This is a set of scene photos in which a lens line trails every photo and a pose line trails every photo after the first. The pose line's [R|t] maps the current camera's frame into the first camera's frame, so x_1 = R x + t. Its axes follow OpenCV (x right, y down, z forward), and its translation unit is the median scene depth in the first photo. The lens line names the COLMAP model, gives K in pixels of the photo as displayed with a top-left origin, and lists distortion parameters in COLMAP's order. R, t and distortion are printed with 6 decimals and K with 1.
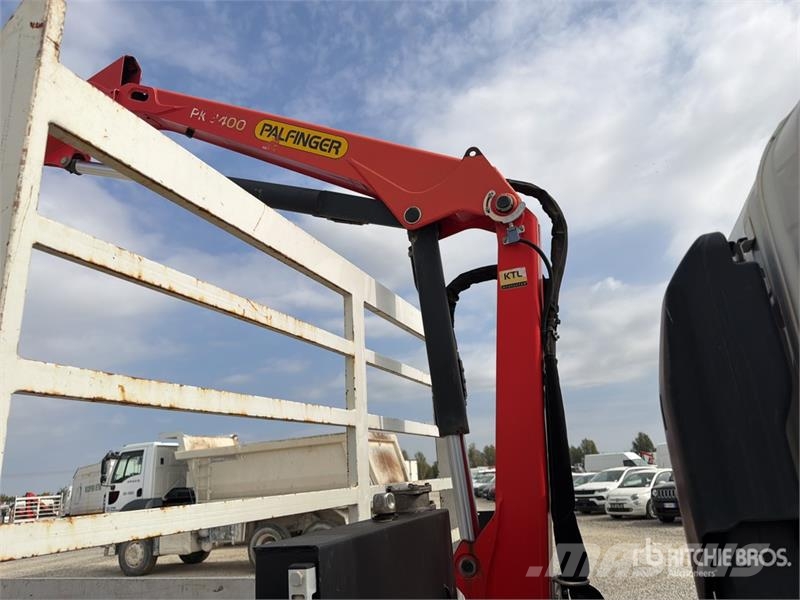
lens RADIAL K [[569.9, 0, 389.8], [0, 569.9, 298.2], [0, 0, 1]] dist [0.052993, -0.067760]
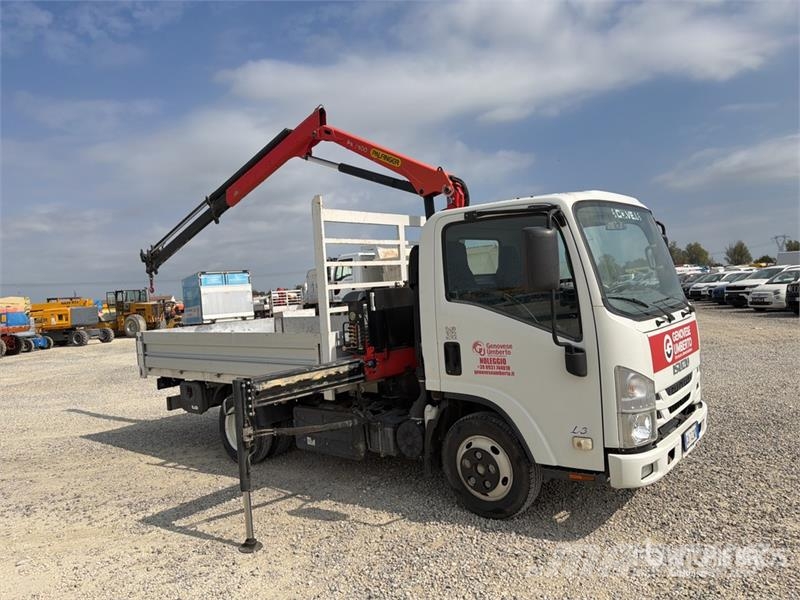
lens RADIAL K [[567.2, 0, 394.5], [0, 567.2, 304.8], [0, 0, 1]] dist [0.049215, -0.066682]
pose [[0.948321, 0.011414, -0.317108, 0.103959], [0.098767, 0.939093, 0.329166, -0.071242], [0.301551, -0.343475, 0.889434, -0.225560]]
